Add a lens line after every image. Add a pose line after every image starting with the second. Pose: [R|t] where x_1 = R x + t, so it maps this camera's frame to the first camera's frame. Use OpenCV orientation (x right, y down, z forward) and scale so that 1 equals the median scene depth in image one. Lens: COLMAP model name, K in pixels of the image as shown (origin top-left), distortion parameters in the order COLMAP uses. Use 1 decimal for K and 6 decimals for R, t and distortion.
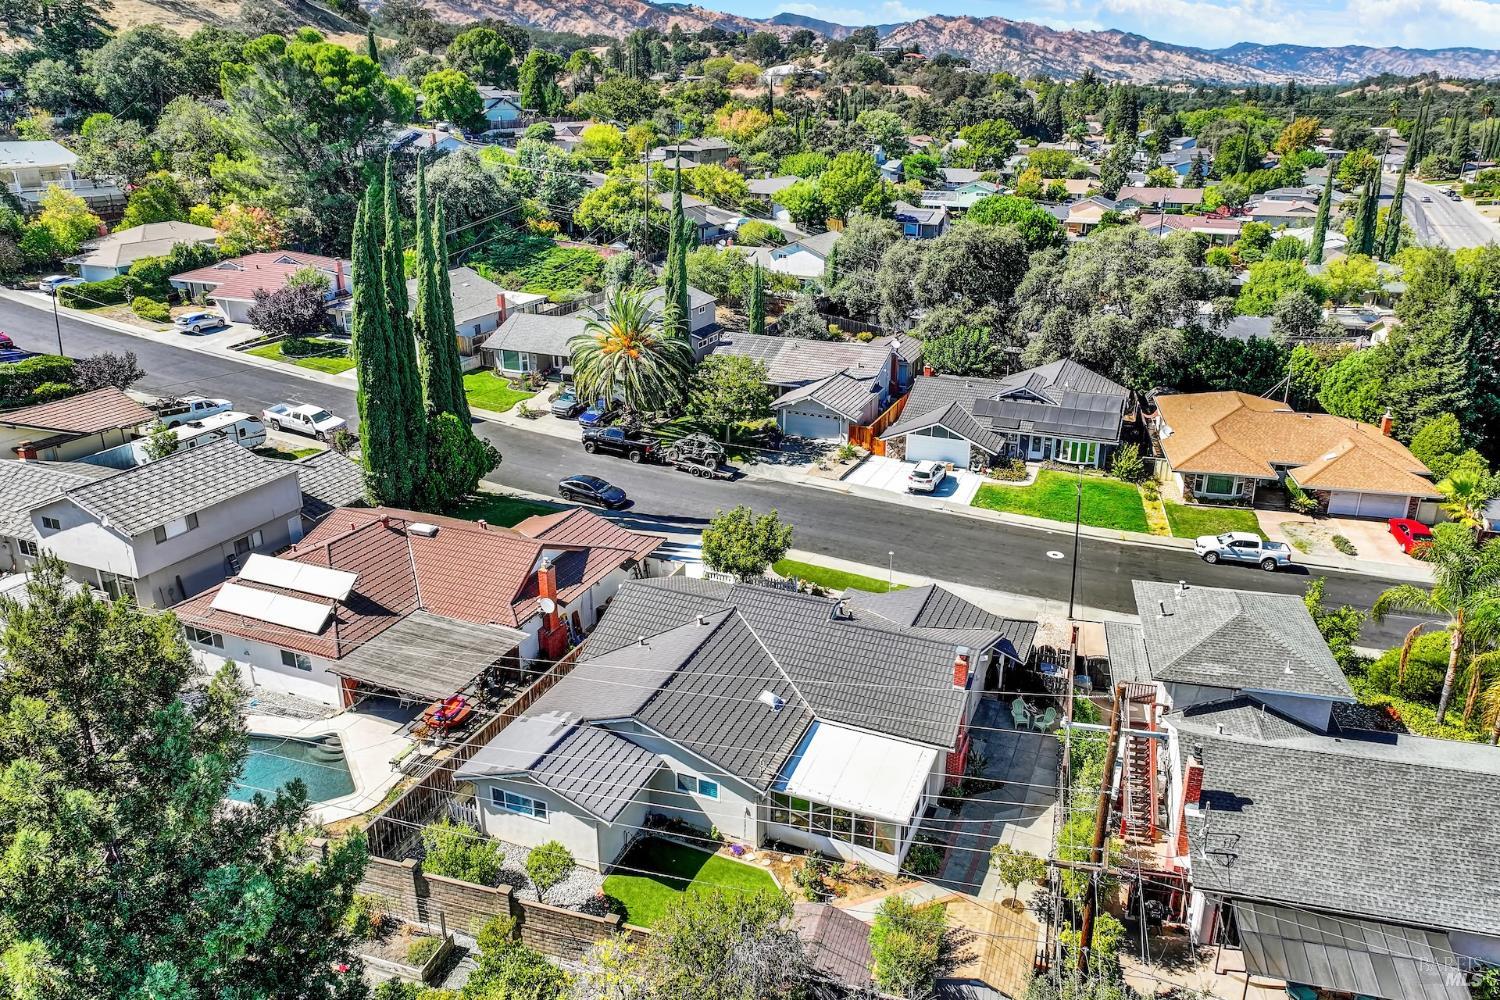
lens RADIAL K [[1032.1, 0, 750.0], [0, 1032.1, 500.0], [0, 0, 1]] dist [0.011283, 0.007561]
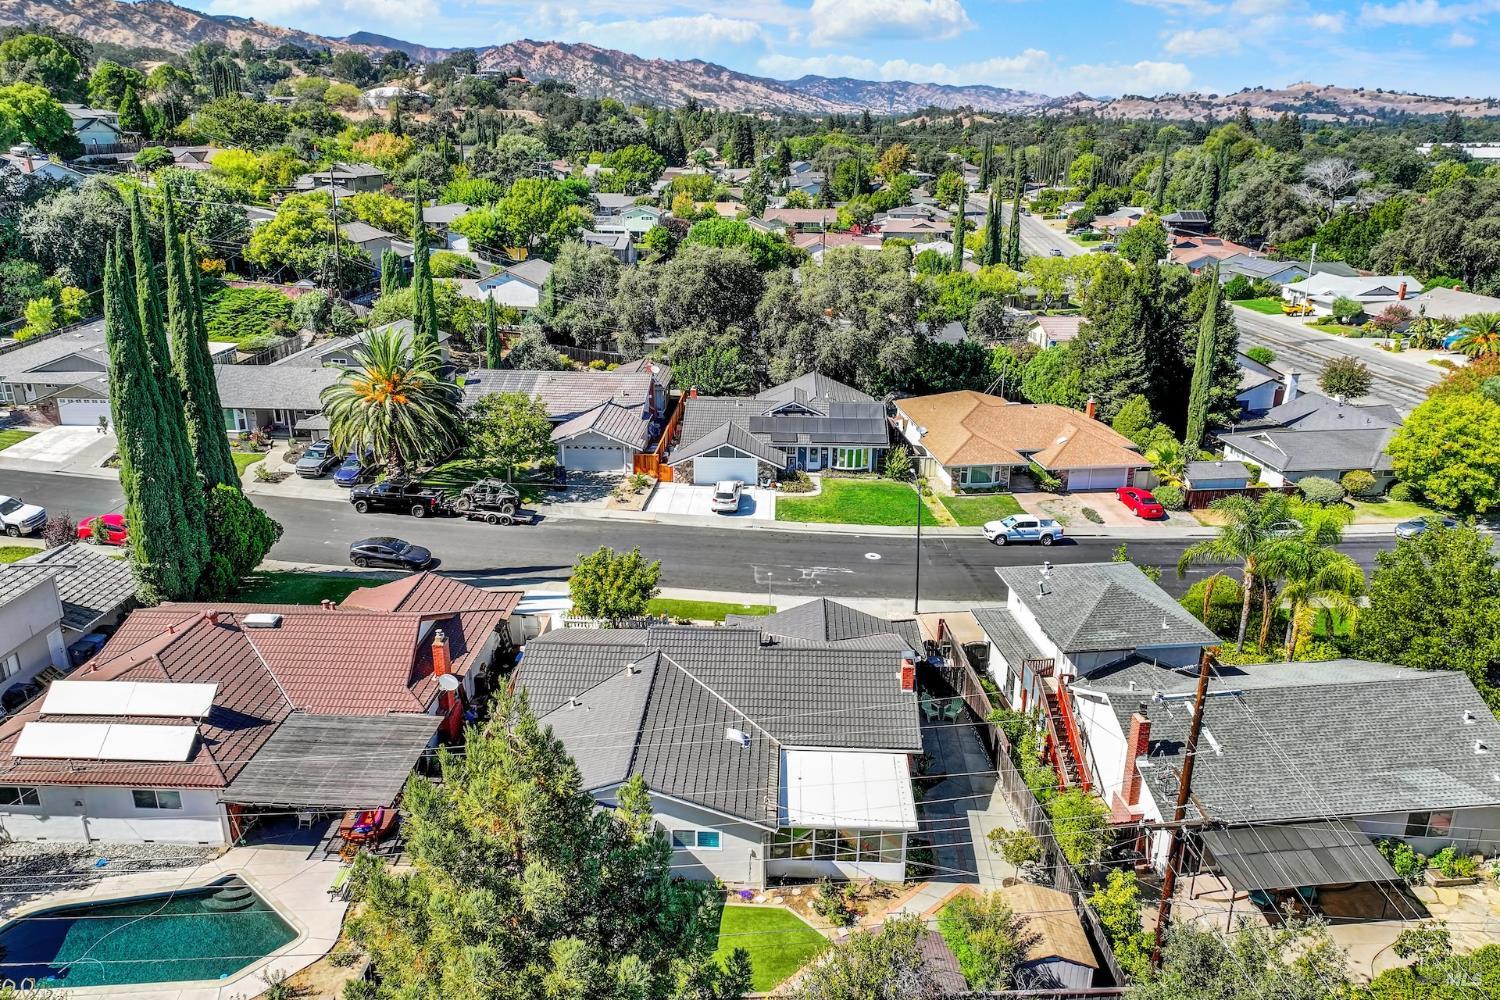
lens RADIAL K [[1040.4, 0, 749.7], [0, 1040.4, 517.6], [0, 0, 1]] dist [0.003538, 0.015511]
pose [[0.937622, -0.117723, 0.327119, -0.138351], [0.120565, 0.992637, 0.011653, -0.011610], [-0.326082, 0.028513, 0.944911, 0.031390]]
